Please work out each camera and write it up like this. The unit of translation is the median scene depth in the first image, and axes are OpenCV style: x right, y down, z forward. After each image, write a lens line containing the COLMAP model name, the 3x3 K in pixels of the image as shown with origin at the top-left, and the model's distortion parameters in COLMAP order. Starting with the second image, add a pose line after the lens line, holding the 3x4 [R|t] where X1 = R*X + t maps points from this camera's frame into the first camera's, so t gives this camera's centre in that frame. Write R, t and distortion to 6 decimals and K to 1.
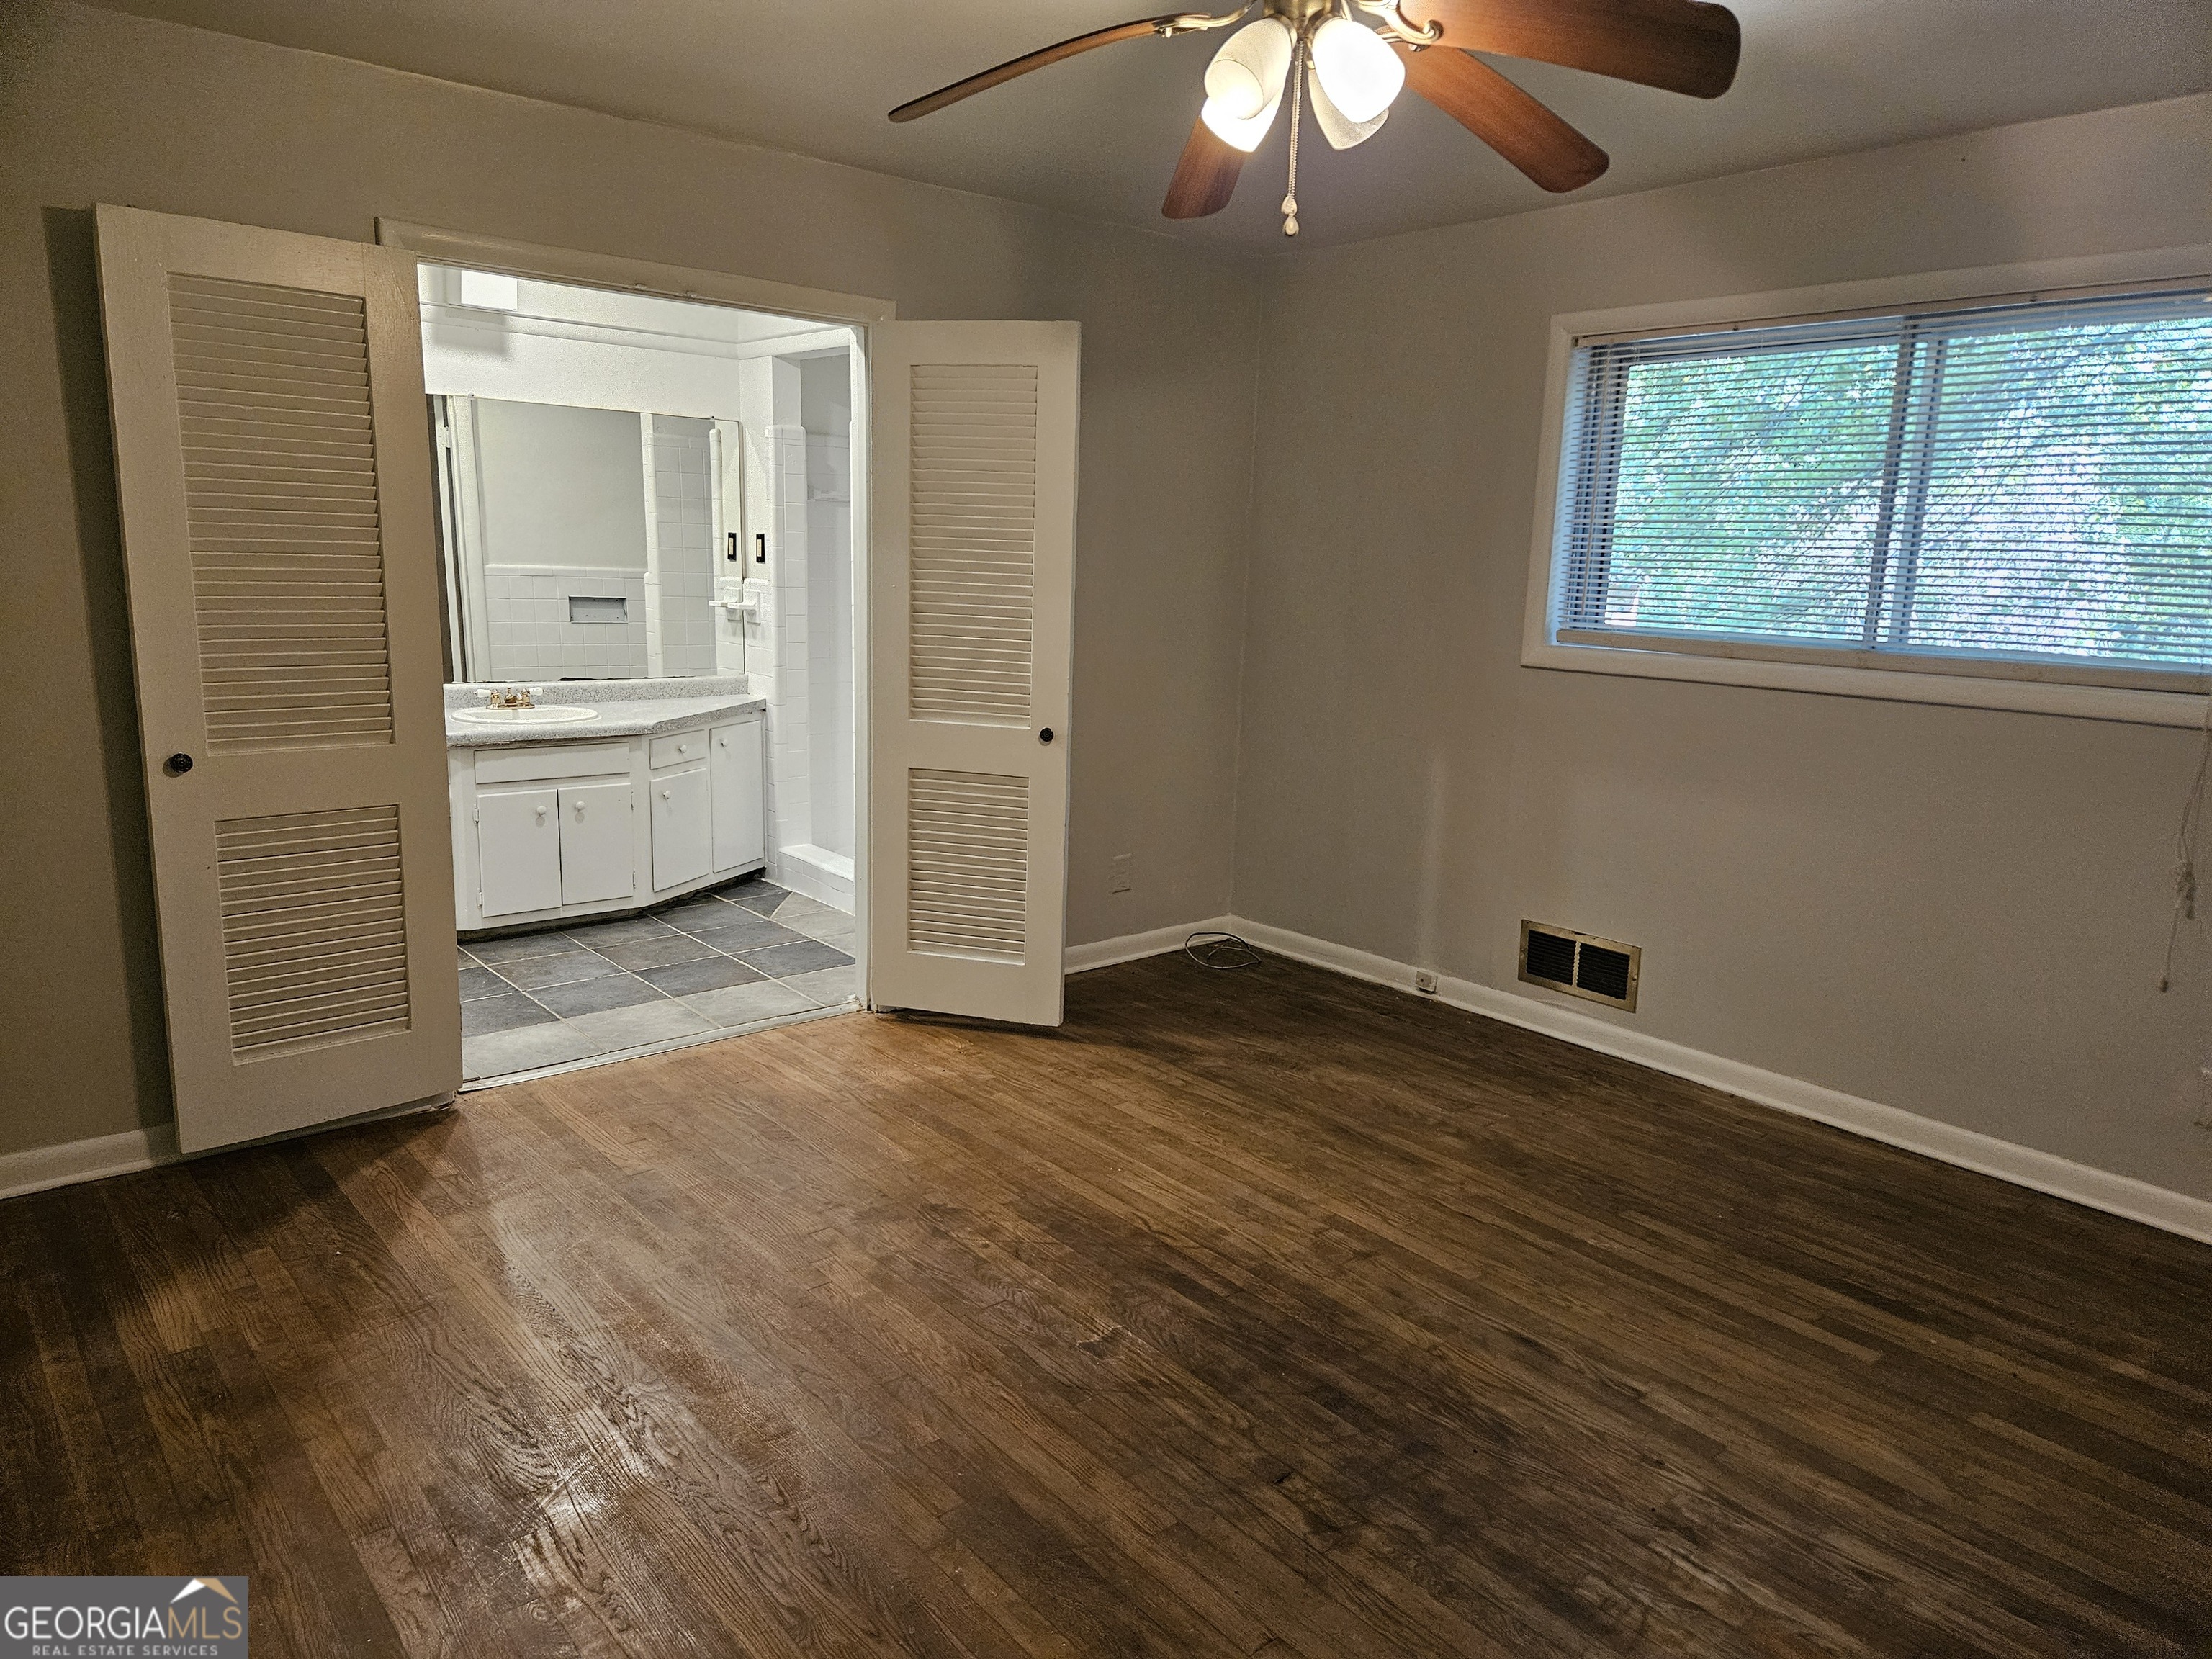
lens RADIAL K [[1438.3, 0, 1127.2], [0, 1438.3, 822.7], [0, 0, 1]] dist [0.065755, -0.047002]
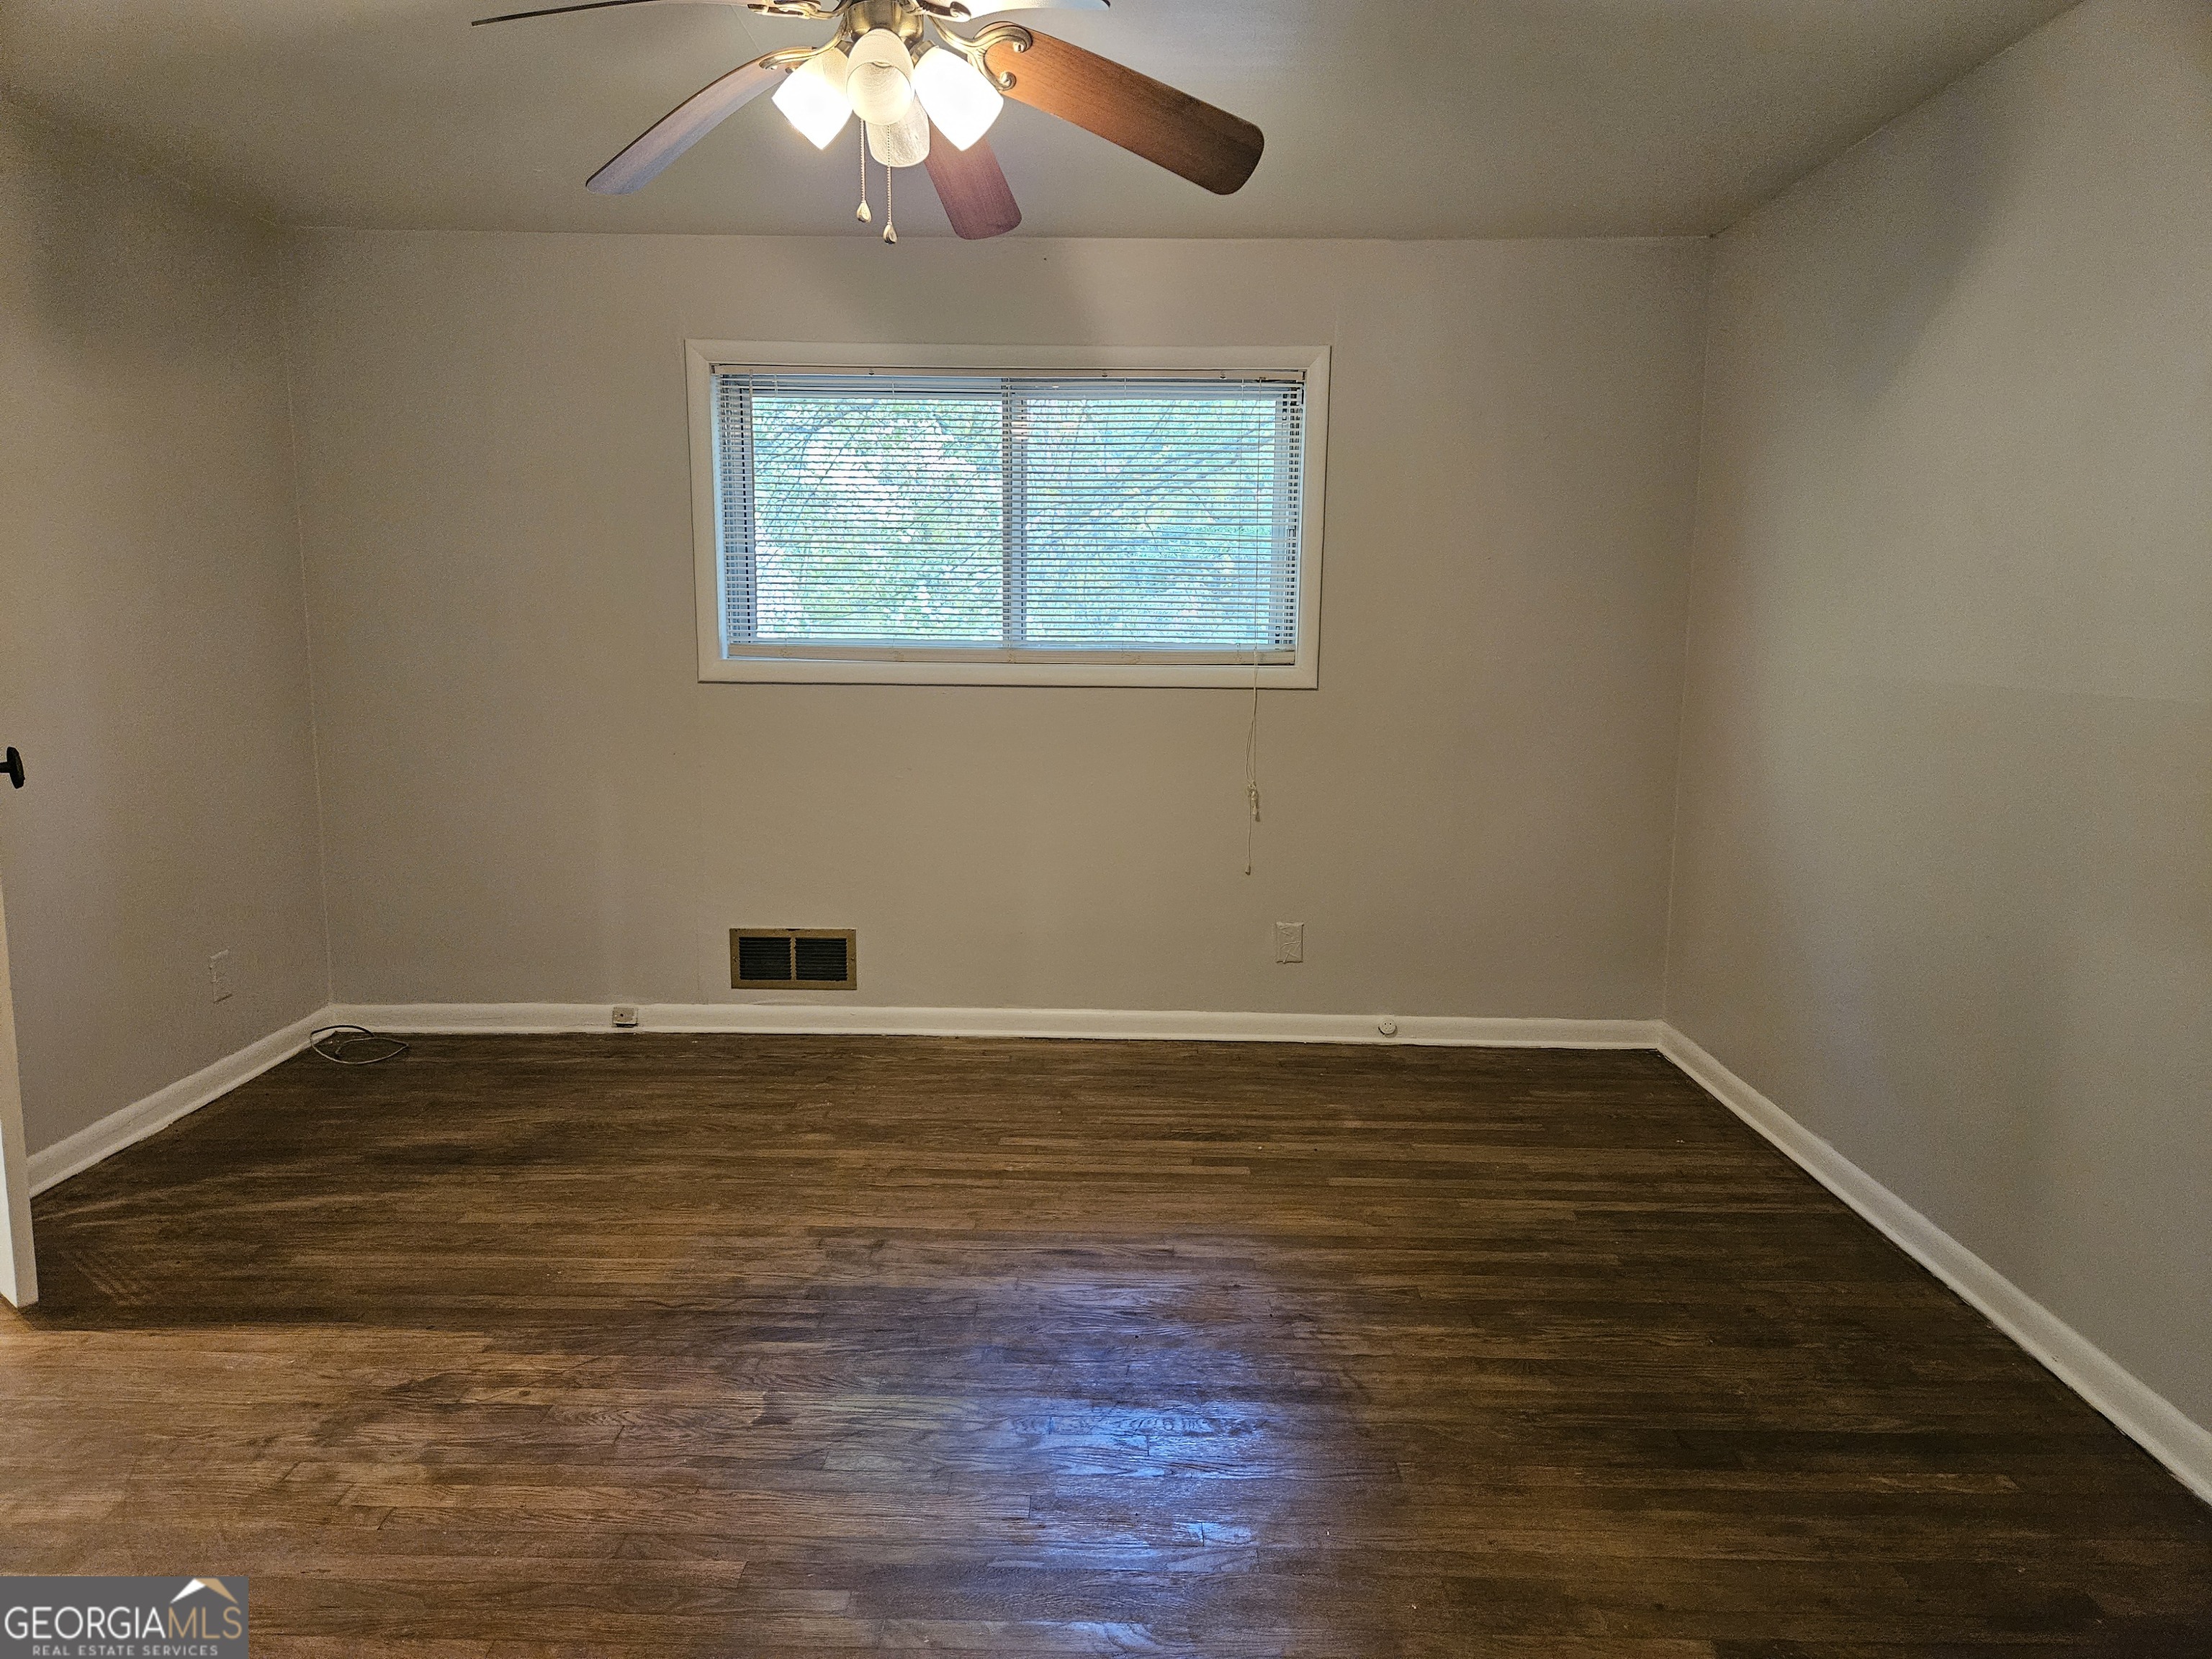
lens RADIAL K [[1438.3, 0, 1093.4], [0, 1438.3, 817.1], [0, 0, 1]] dist [0.065755, -0.047002]
pose [[0.678604, -0.129630, 0.722975, -0.261766], [0.150885, 0.987913, 0.035510, -0.007752], [-0.718839, 0.084989, 0.689962, 0.098310]]
